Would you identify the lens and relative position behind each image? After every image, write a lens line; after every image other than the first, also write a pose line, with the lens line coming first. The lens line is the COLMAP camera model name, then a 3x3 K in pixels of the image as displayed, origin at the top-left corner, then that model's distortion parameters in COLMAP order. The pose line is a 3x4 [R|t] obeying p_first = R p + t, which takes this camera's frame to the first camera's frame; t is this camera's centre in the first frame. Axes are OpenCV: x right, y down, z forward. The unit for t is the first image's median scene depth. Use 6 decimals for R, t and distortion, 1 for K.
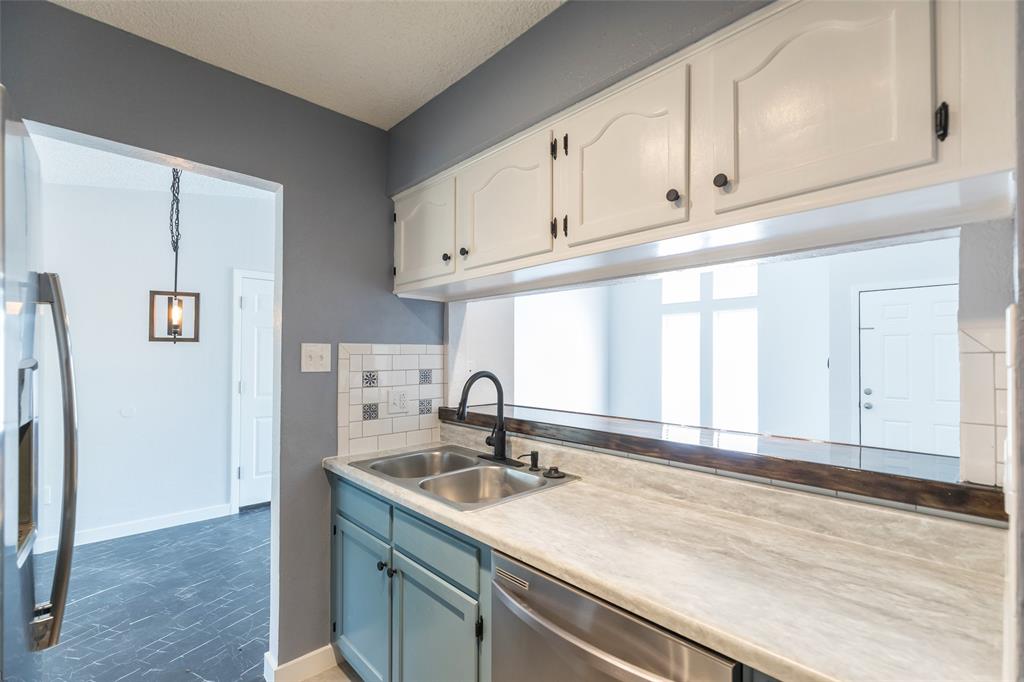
lens RADIAL K [[464.9, 0, 530.8], [0, 464.9, 352.0], [0, 0, 1]] dist [0.000934, 0.000070]
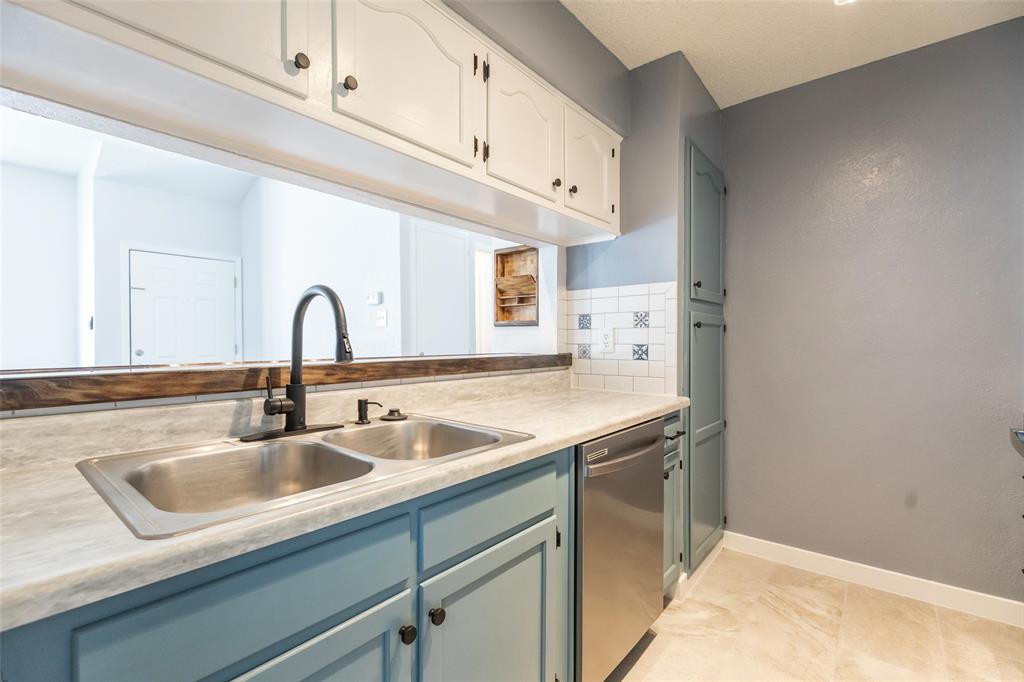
lens RADIAL K [[469.5, 0, 475.9], [0, 469.5, 343.7], [0, 0, 1]] dist [0.001190, 0.000001]
pose [[-0.075772, -0.011372, 0.997060, -0.932192], [-0.010946, 0.999884, 0.010573, 0.137074], [-0.997065, -0.010113, -0.075887, 1.057810]]
